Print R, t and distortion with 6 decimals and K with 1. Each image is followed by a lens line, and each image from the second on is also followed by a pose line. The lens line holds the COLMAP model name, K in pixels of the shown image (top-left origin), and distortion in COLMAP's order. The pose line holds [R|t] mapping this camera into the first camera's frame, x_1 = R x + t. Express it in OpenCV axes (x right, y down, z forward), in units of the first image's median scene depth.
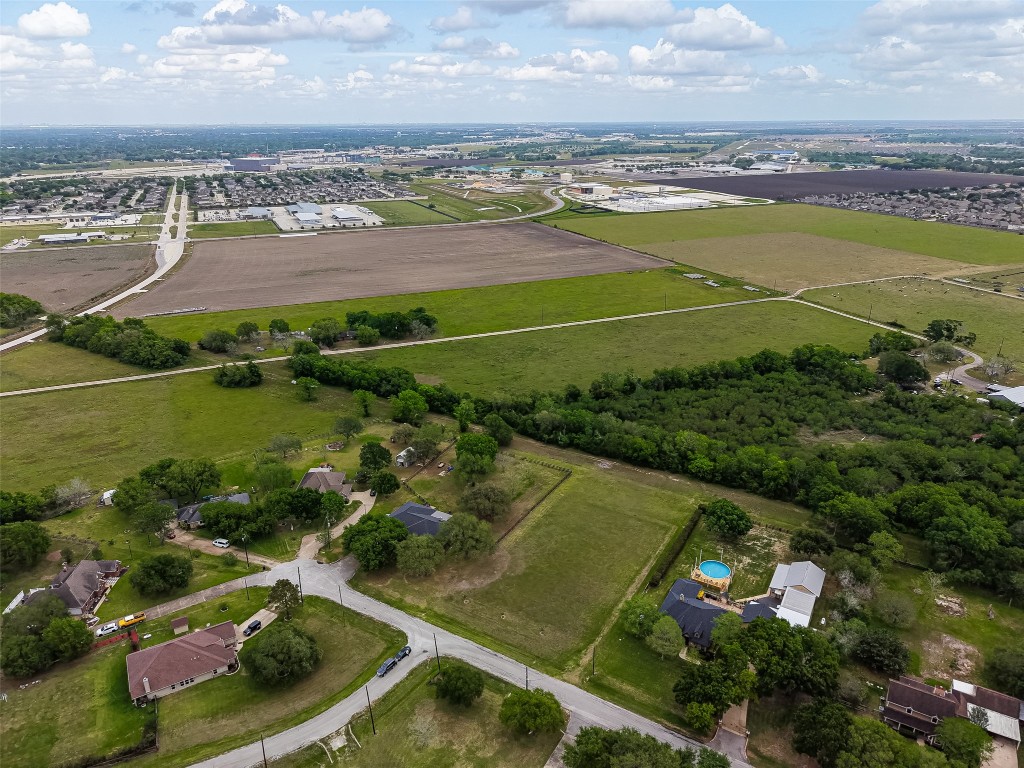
lens RADIAL K [[680.2, 0, 512.0], [0, 680.2, 393.4], [0, 0, 1]] dist [0.024251, -0.022520]
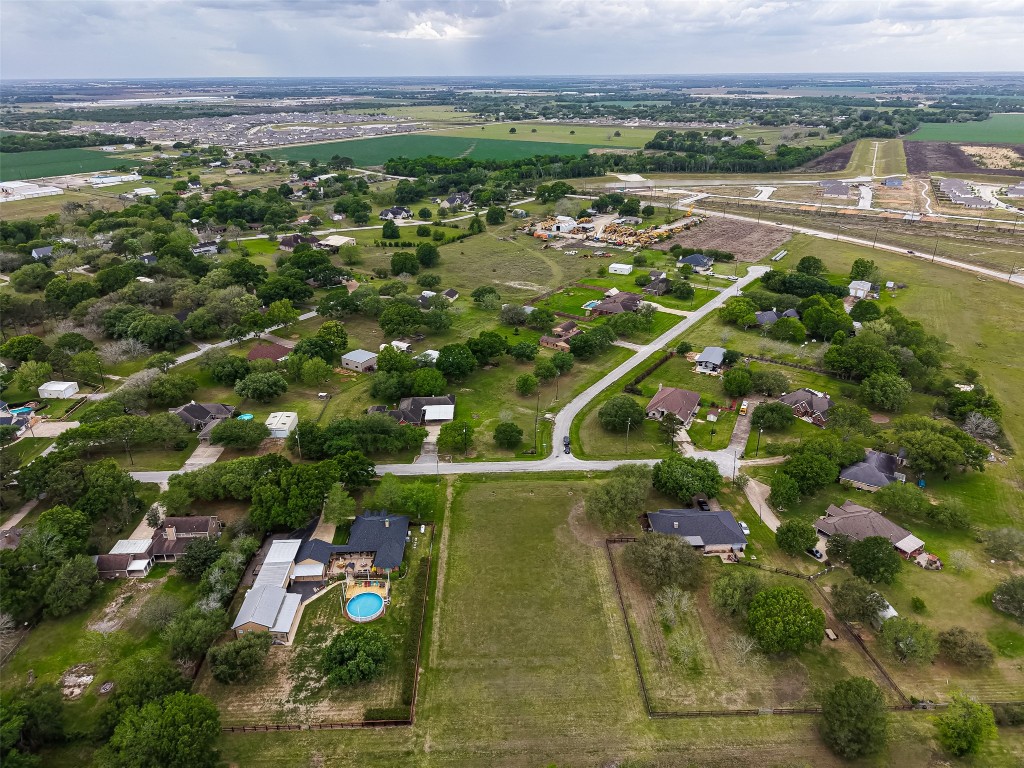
lens RADIAL K [[680.2, 0, 512.0], [0, 680.2, 393.4], [0, 0, 1]] dist [0.024251, -0.022520]
pose [[-0.841447, 0.241860, -0.483188, 0.294087], [-0.190412, 0.704143, 0.684051, -0.318039], [0.505678, 0.667598, -0.546446, 0.830494]]
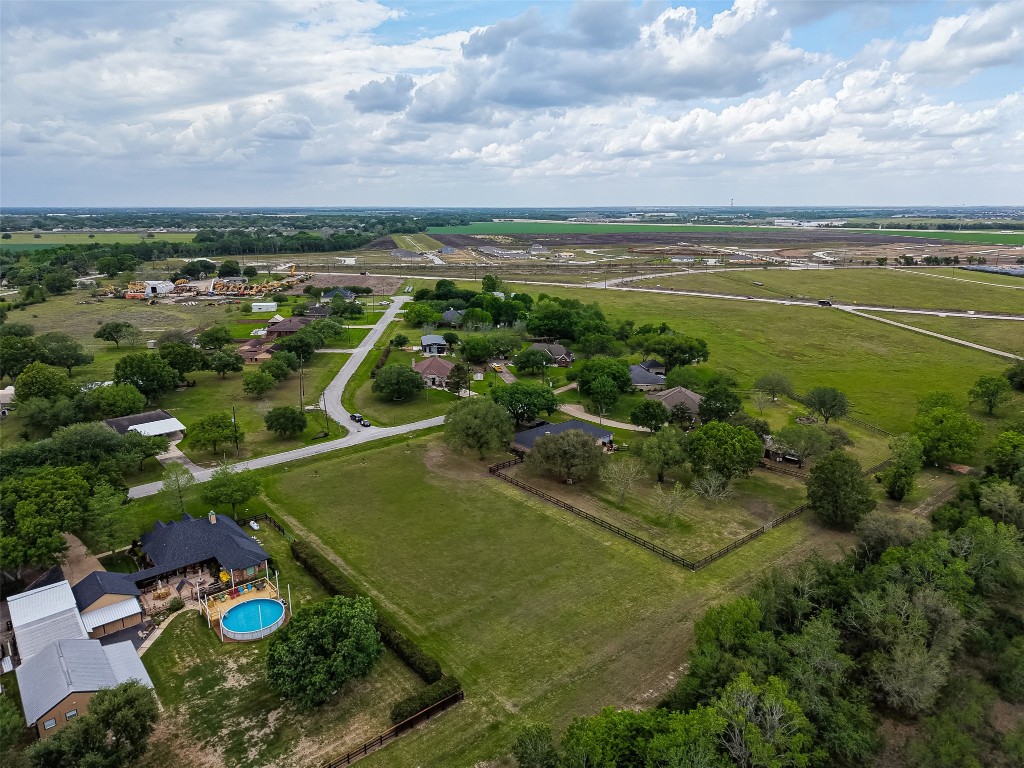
lens RADIAL K [[684.1, 0, 512.0], [0, 684.1, 384.0], [0, 0, 1]] dist [0.023713, -0.022531]
pose [[-0.327633, 0.246430, -0.912101, 0.397622], [-0.349805, 0.865143, 0.359395, -0.085232], [0.877664, 0.436807, -0.197247, 0.722511]]
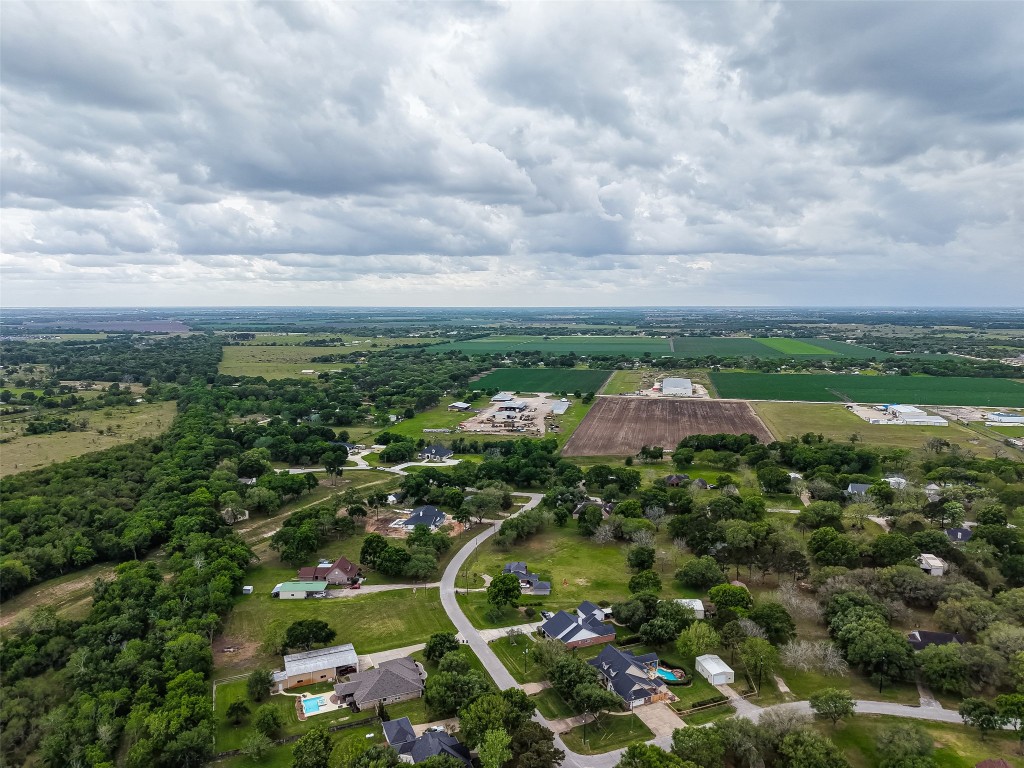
lens RADIAL K [[684.1, 0, 512.0], [0, 684.1, 384.0], [0, 0, 1]] dist [0.023713, -0.022531]
pose [[-0.804196, -0.063017, 0.591015, 0.126254], [0.227560, 0.885954, 0.404106, -0.222624], [-0.549078, 0.459471, -0.698140, 0.549907]]
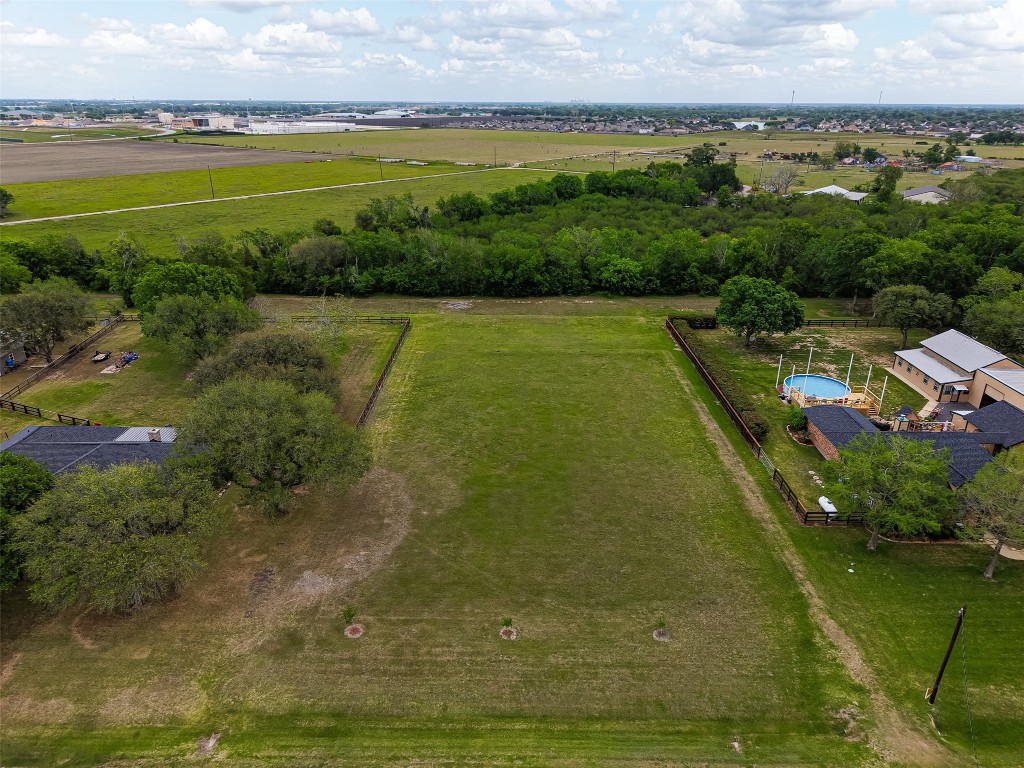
lens RADIAL K [[685.8, 0, 511.6], [0, 685.8, 382.1], [0, 0, 1]] dist [0.011103, -0.006073]
pose [[0.859454, -0.185646, 0.476314, -0.073052], [0.182892, 0.981724, 0.052625, 0.114891], [-0.477378, 0.041885, 0.877699, 0.408565]]
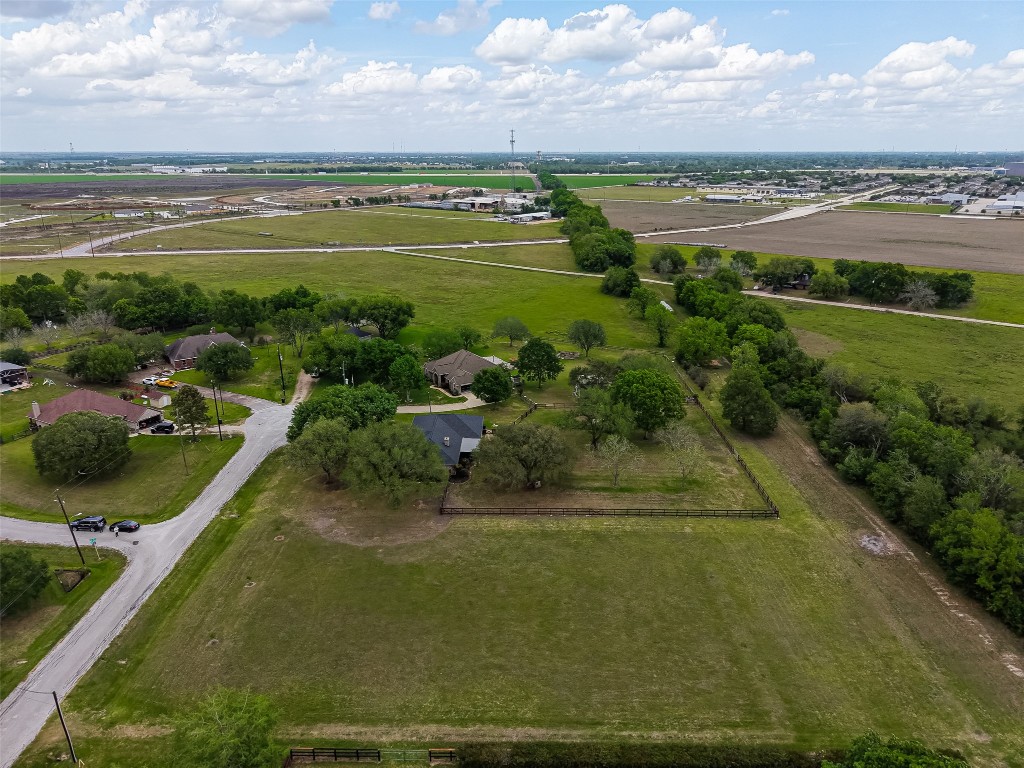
lens RADIAL K [[685.8, 0, 511.6], [0, 685.8, 382.1], [0, 0, 1]] dist [0.011103, -0.006073]
pose [[0.506749, 0.282659, -0.814438, 0.262397], [-0.324553, 0.937767, 0.123523, 0.029183], [0.798668, 0.201733, 0.566950, 0.460466]]
